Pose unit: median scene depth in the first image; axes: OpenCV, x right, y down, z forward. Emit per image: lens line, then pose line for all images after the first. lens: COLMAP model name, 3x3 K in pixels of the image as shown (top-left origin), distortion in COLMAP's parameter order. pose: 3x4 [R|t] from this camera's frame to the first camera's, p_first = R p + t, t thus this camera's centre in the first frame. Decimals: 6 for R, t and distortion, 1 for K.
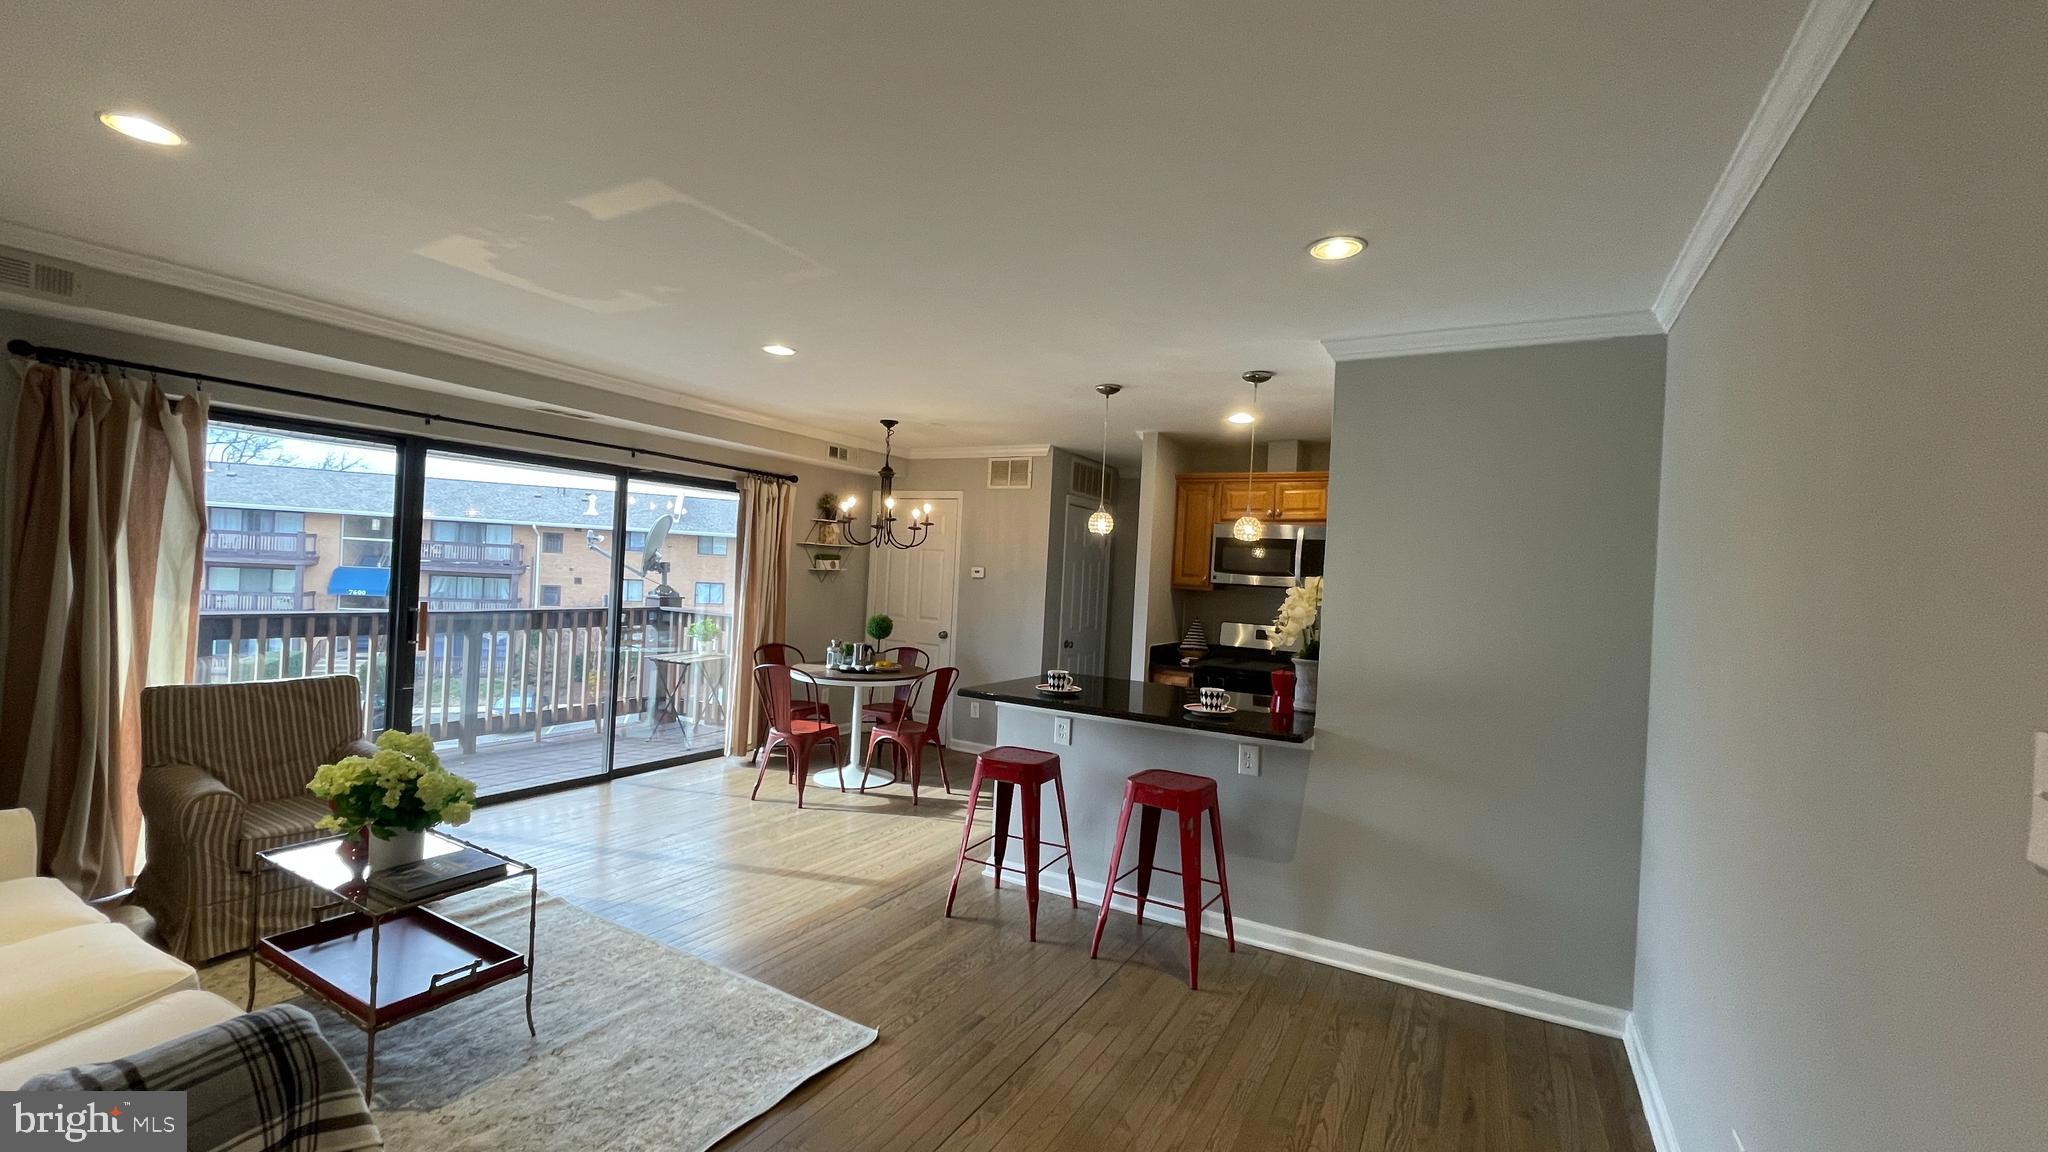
lens RADIAL K [[835.7, 0, 1024.0], [0, 835.7, 576.0], [0, 0, 1]] dist [0.000324, -0.000003]
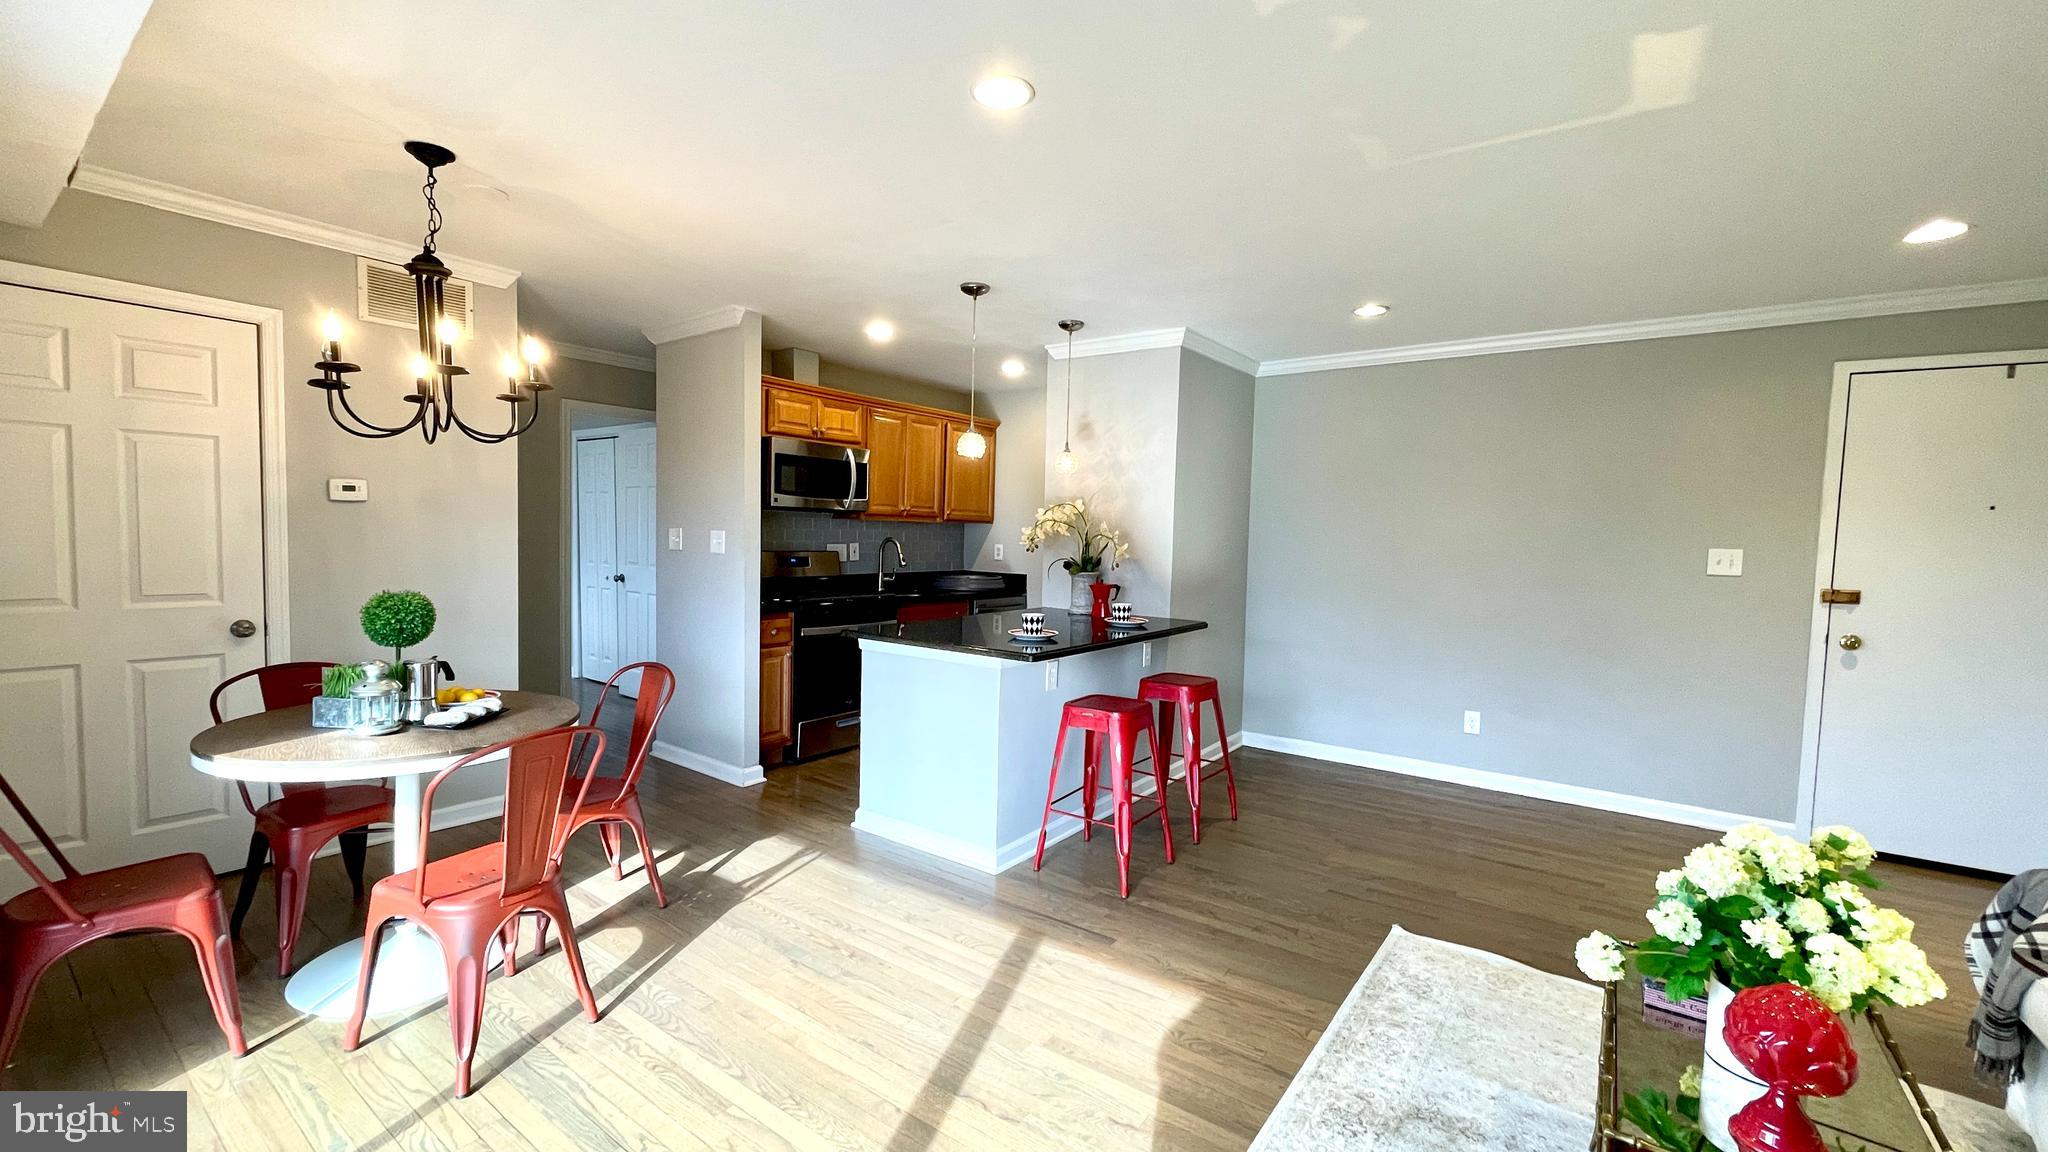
lens RADIAL K [[822.7, 0, 1045.5], [0, 822.7, 605.8], [0, 0, 1]] dist [0.001559, 0.000066]
pose [[0.098144, -0.143746, 0.984736, -0.590690], [-0.028357, 0.988707, 0.147152, -0.023128], [-0.994768, -0.042366, 0.092959, 0.640860]]
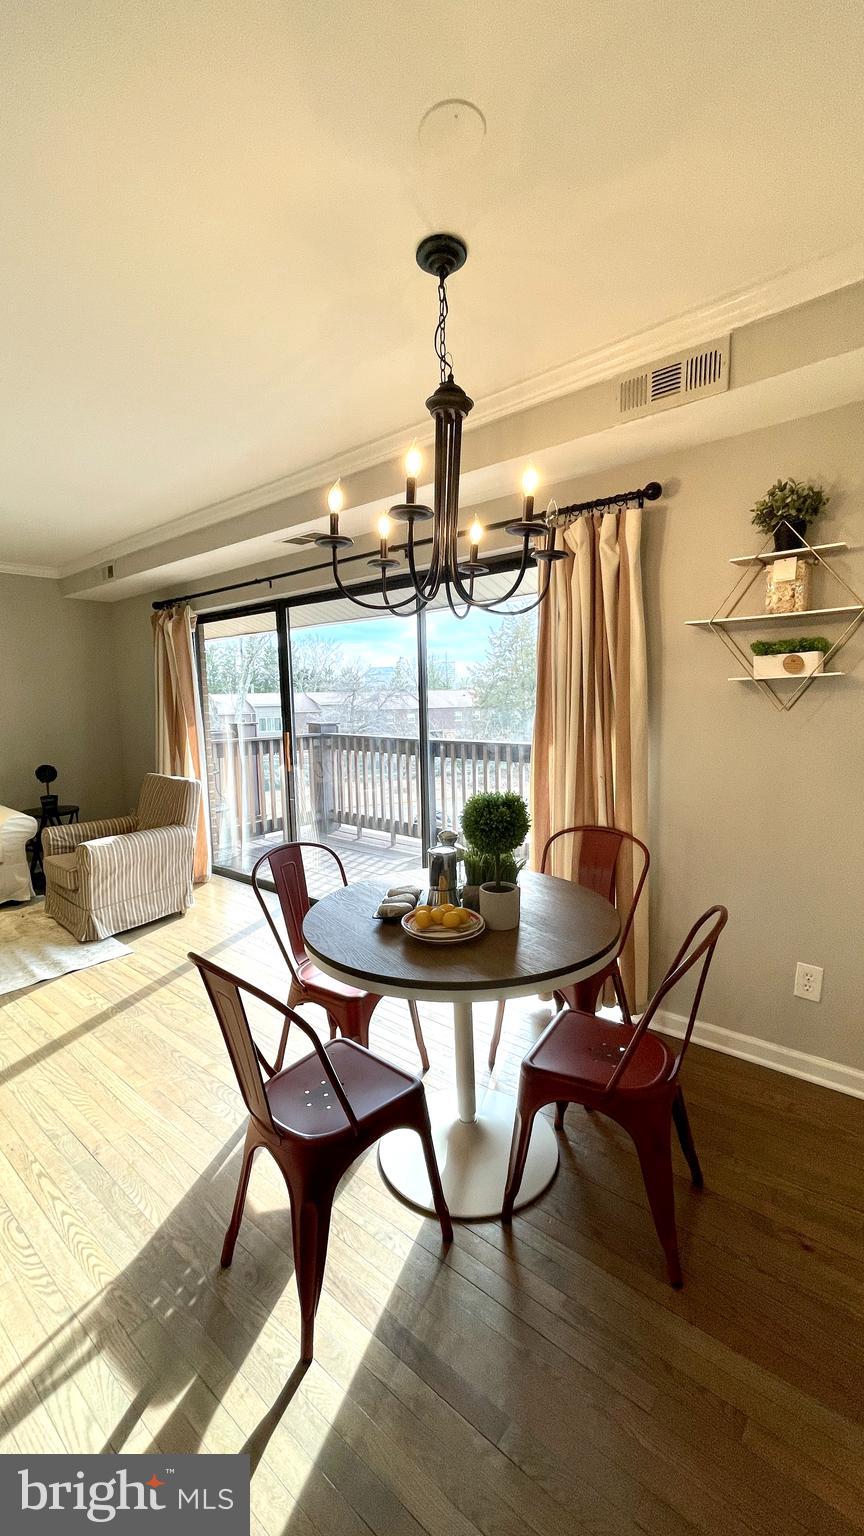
lens RADIAL K [[626.8, 0, 432.0], [0, 626.8, 768.0], [0, 0, 1]] dist [0.000324, -0.000003]
pose [[-0.191095, 0.073365, -0.978826, 0.118946], [0.012323, 0.997304, 0.072344, 0.014158], [0.981494, 0.001762, -0.191484, 1.069138]]
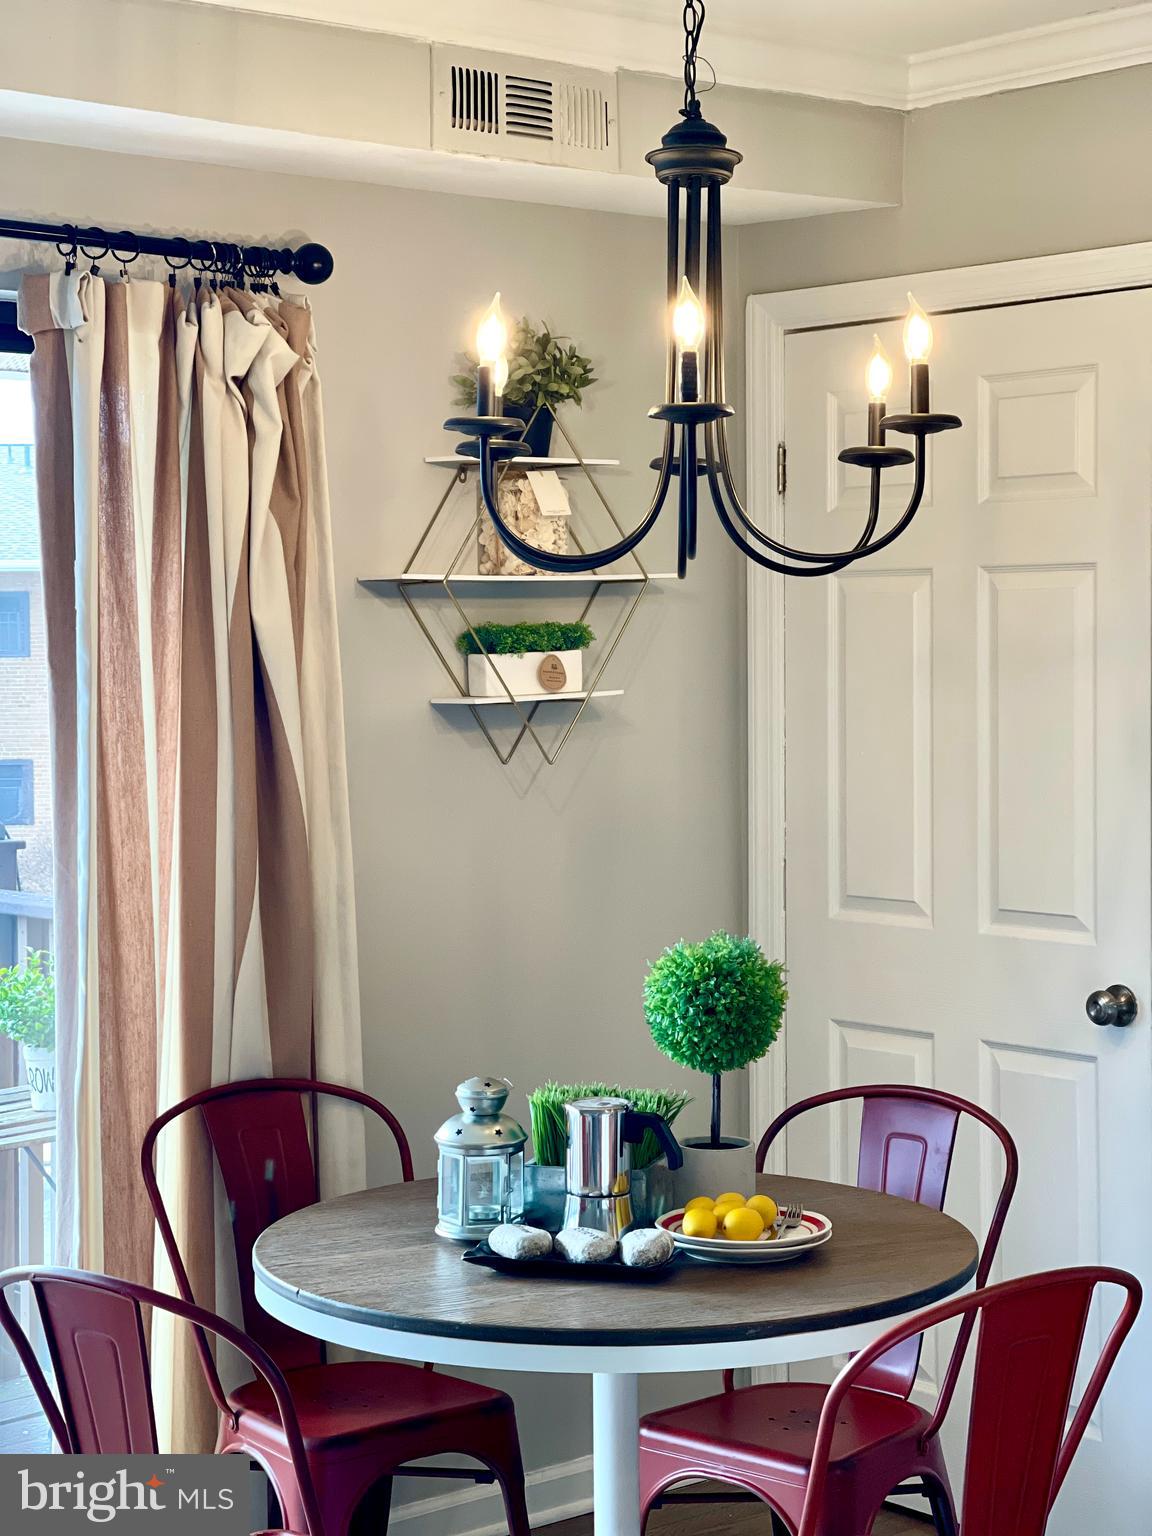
lens RADIAL K [[2878.0, 0, 576.0], [0, 2878.0, 768.0], [0, 0, 1]] dist [0.200339, -0.040696]
pose [[0.941865, -0.045216, -0.332937, 0.013983], [0.056959, 0.998049, 0.025588, -0.009836], [0.331130, -0.043064, 0.942602, 0.402247]]
